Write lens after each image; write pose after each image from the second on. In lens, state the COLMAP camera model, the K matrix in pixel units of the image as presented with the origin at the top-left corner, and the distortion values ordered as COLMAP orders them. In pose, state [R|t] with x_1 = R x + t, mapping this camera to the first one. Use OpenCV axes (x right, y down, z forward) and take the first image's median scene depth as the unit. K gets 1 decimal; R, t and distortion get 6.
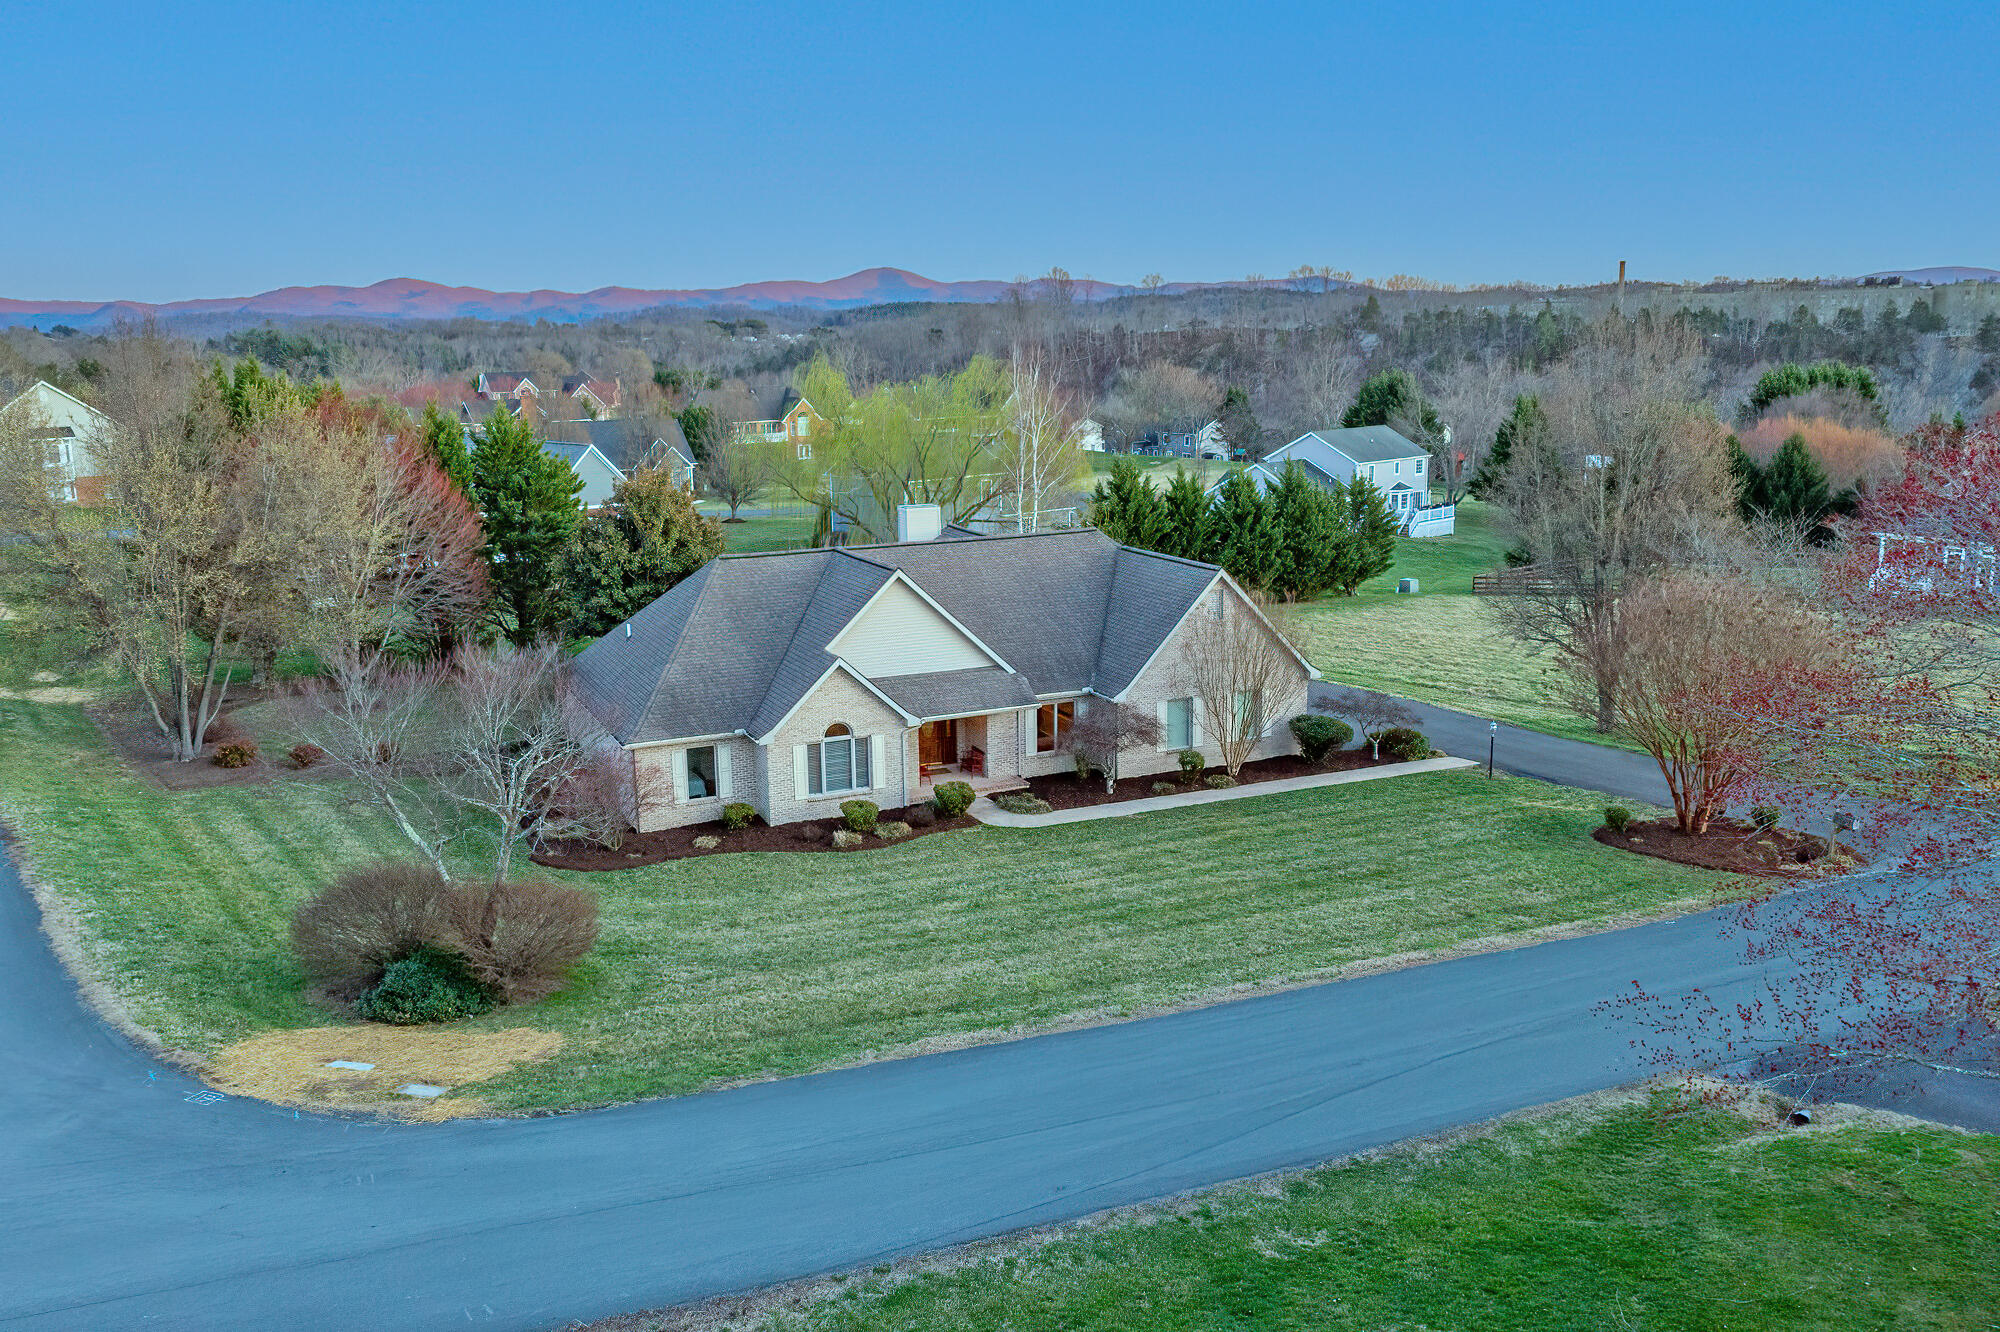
lens RADIAL K [[1603.2, 0, 1000.0], [0, 1603.2, 666.0], [0, 0, 1]] dist [-0.003405, -0.004862]
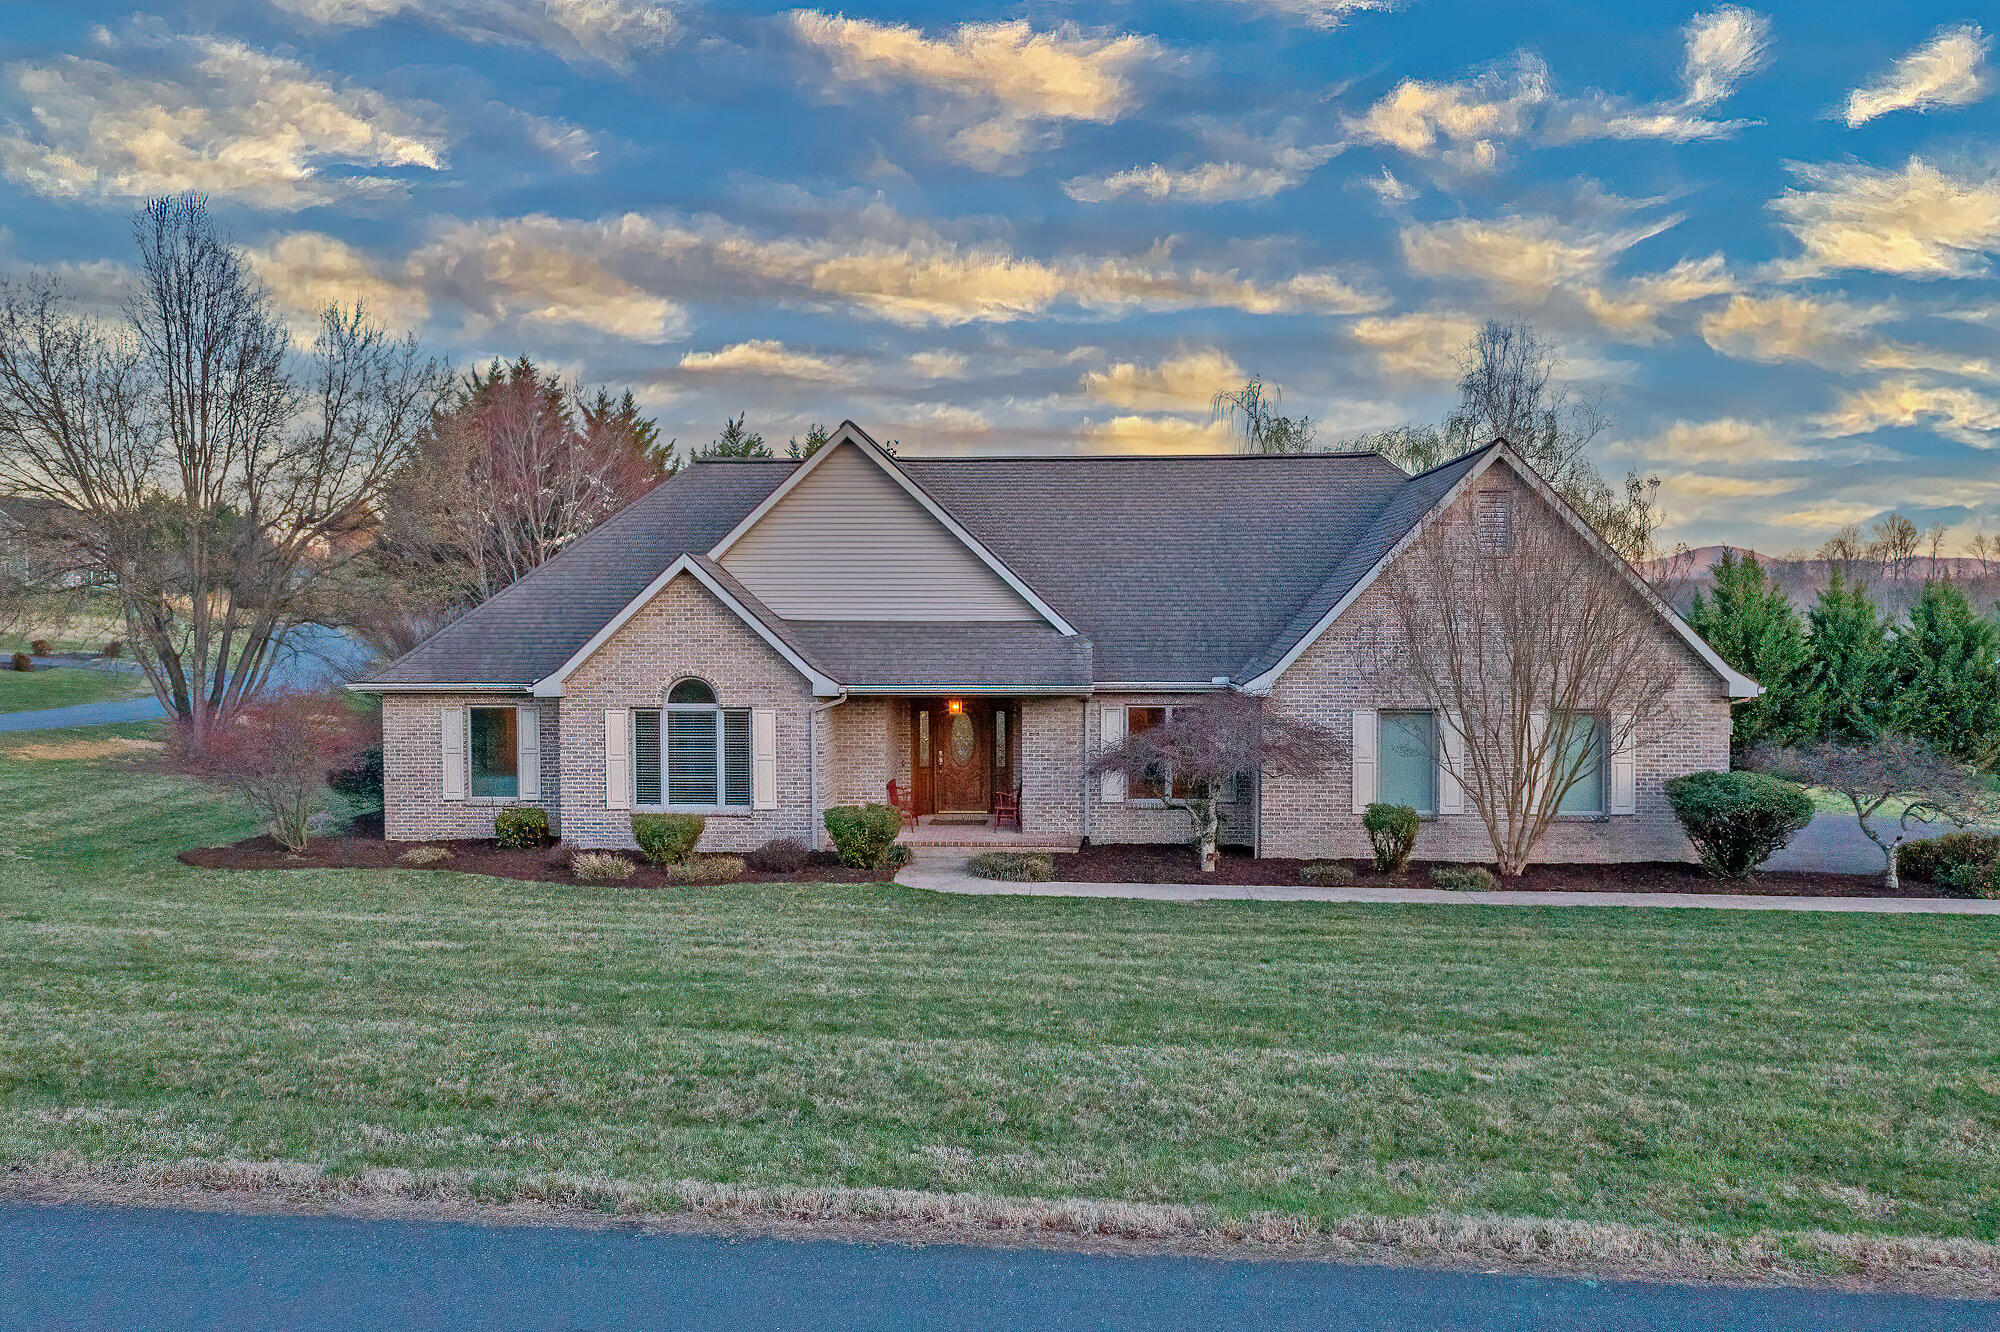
lens RADIAL K [[1603.2, 0, 1000.0], [0, 1603.2, 666.0], [0, 0, 1]] dist [-0.003405, -0.004862]
pose [[0.881848, 0.026338, -0.470797, 0.255566], [-0.105963, 0.983971, -0.143433, 0.100044], [0.459473, 0.176373, 0.870504, 0.563818]]
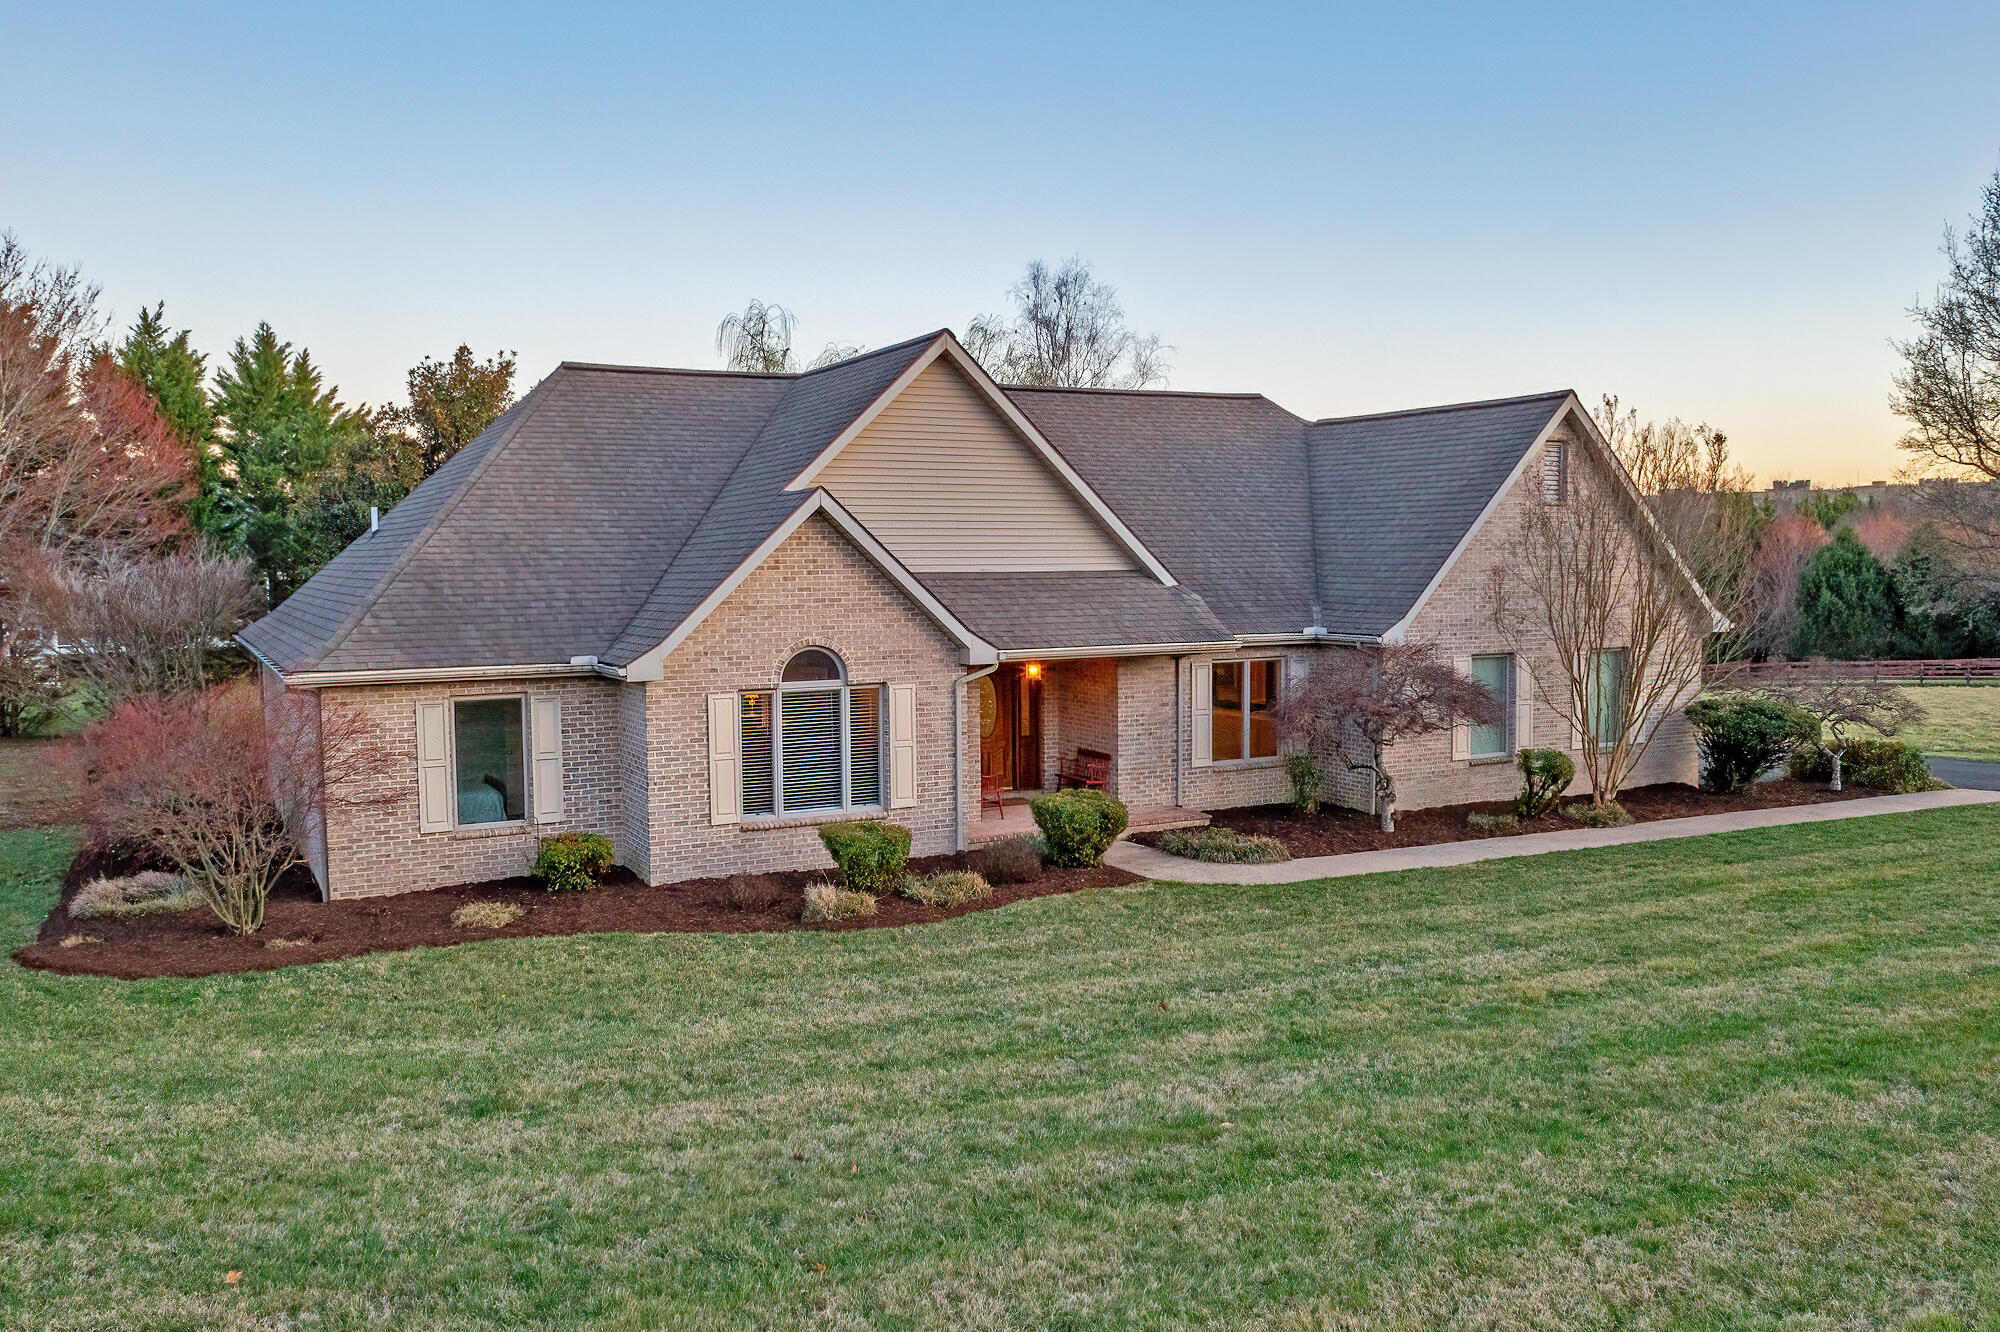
lens RADIAL K [[1603.2, 0, 1000.0], [0, 1603.2, 666.0], [0, 0, 1]] dist [-0.003405, -0.004862]
pose [[0.998569, 0.003008, 0.053395, -0.073702], [0.004051, 0.991295, -0.131601, 0.097824], [-0.053326, 0.131629, 0.989864, 0.567081]]
